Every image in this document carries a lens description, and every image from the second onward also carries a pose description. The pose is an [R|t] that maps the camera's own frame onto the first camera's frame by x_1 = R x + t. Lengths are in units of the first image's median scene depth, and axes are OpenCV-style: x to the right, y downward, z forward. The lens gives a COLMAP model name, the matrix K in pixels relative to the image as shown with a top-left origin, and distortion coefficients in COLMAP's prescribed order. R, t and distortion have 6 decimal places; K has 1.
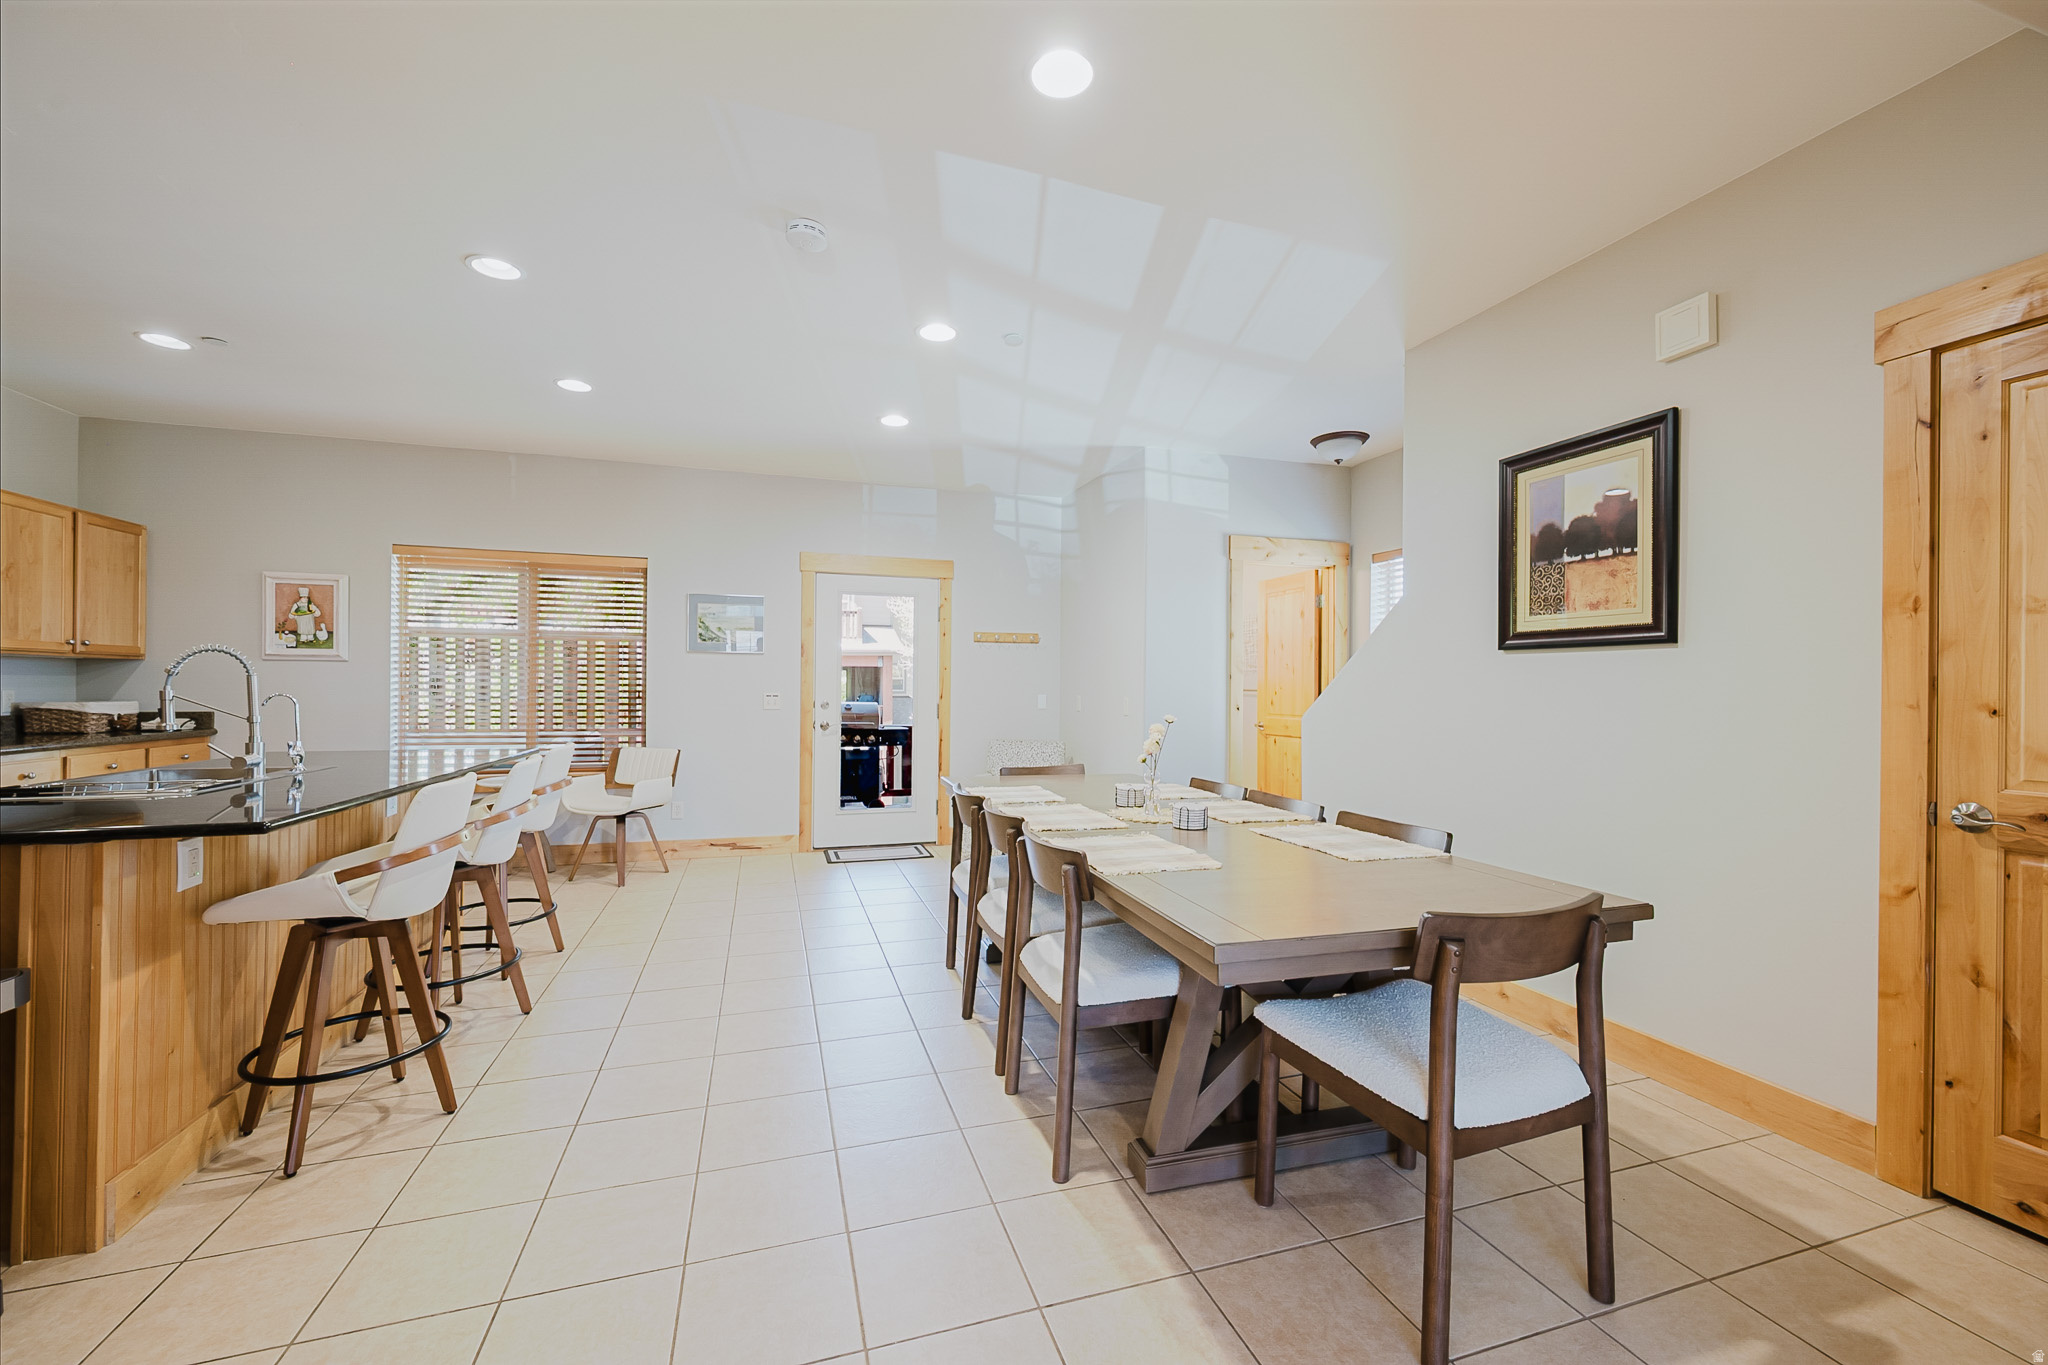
lens RADIAL K [[809.6, 0, 1032.5], [0, 809.6, 685.7], [0, 0, 1]] dist [-0.001859, 0.001009]
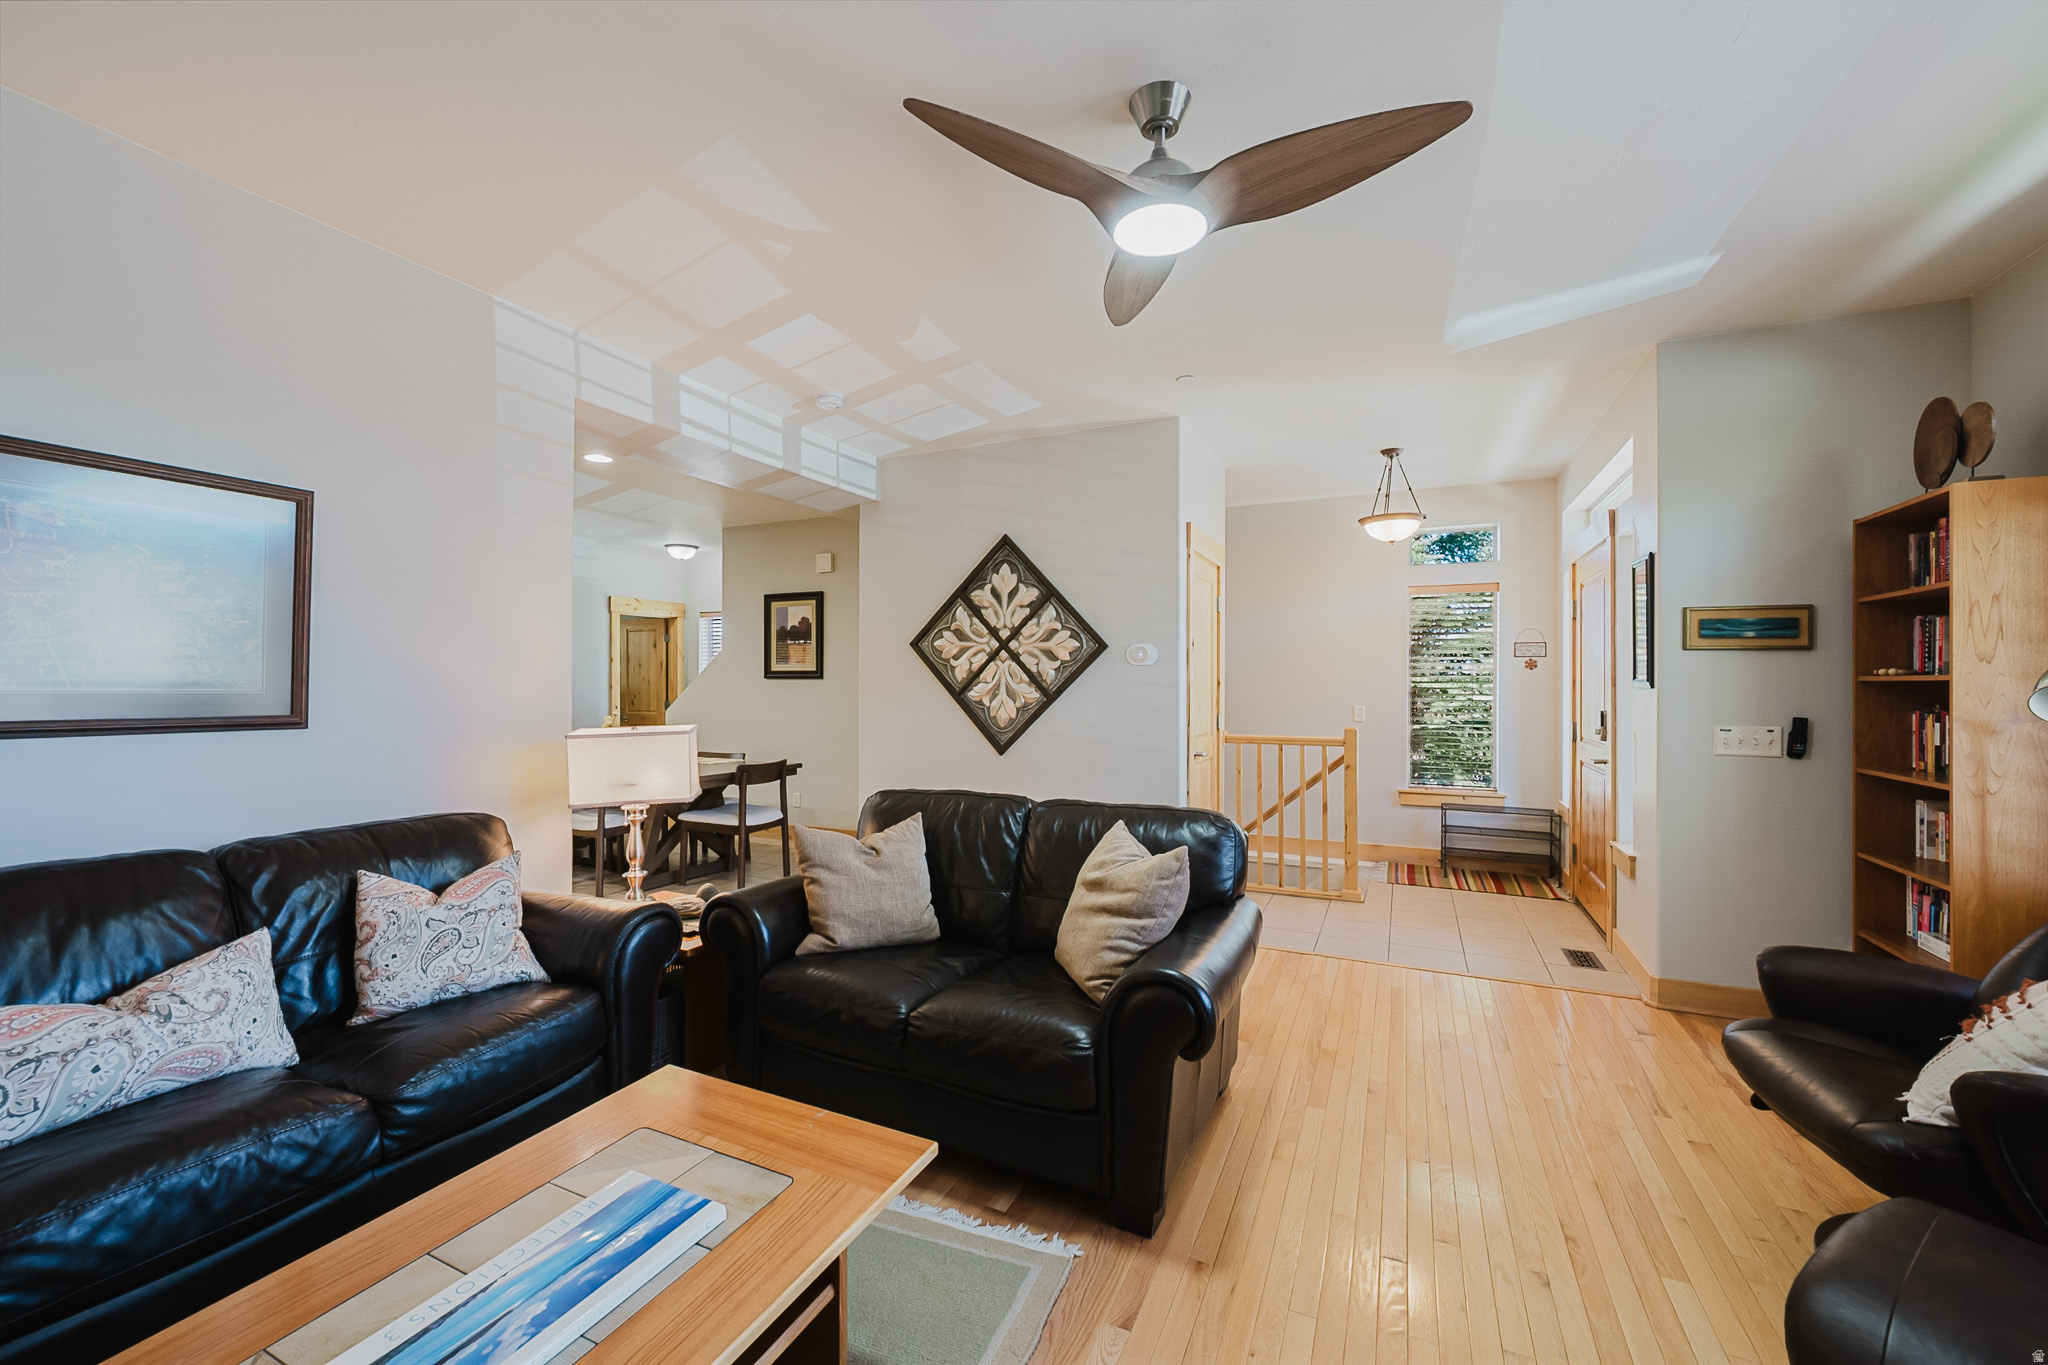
lens RADIAL K [[809.6, 0, 1012.2], [0, 809.6, 679.8], [0, 0, 1]] dist [-0.001859, 0.001009]
pose [[0.696956, -0.001620, 0.717112, -0.581956], [0.002766, 0.999996, -0.000429, -0.038270], [-0.717108, 0.002282, 0.696958, -1.111467]]
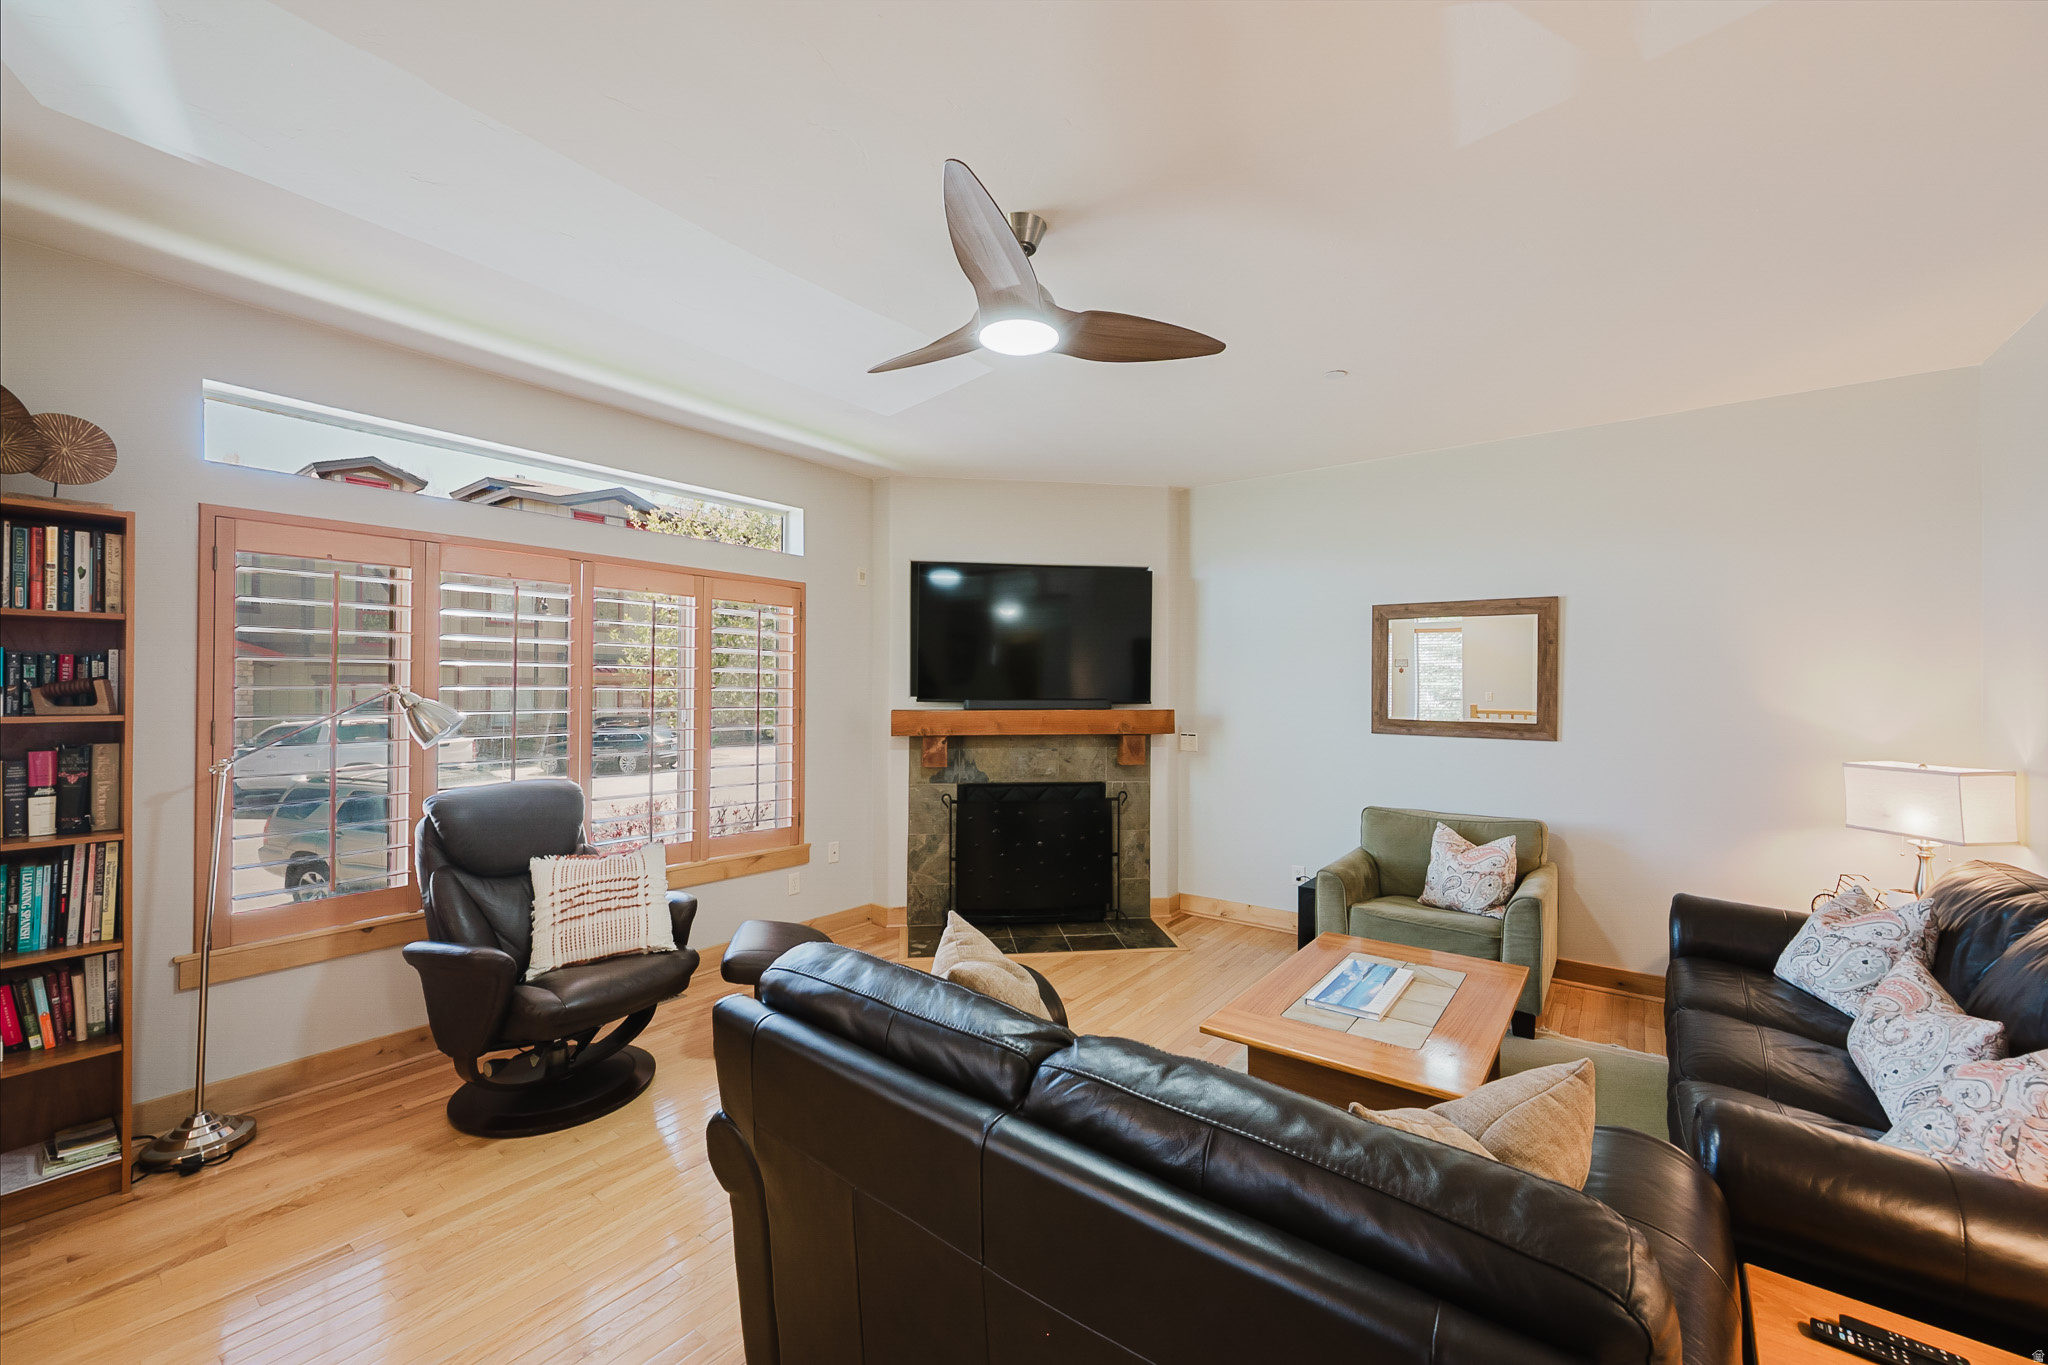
lens RADIAL K [[809.6, 0, 1029.5], [0, 809.6, 684.4], [0, 0, 1]] dist [-0.001859, 0.001009]
pose [[-0.824038, -0.010474, -0.566438, 0.370956], [-0.007527, 0.999943, -0.007539, -0.071802], [0.566484, -0.001949, -0.824070, -0.131930]]
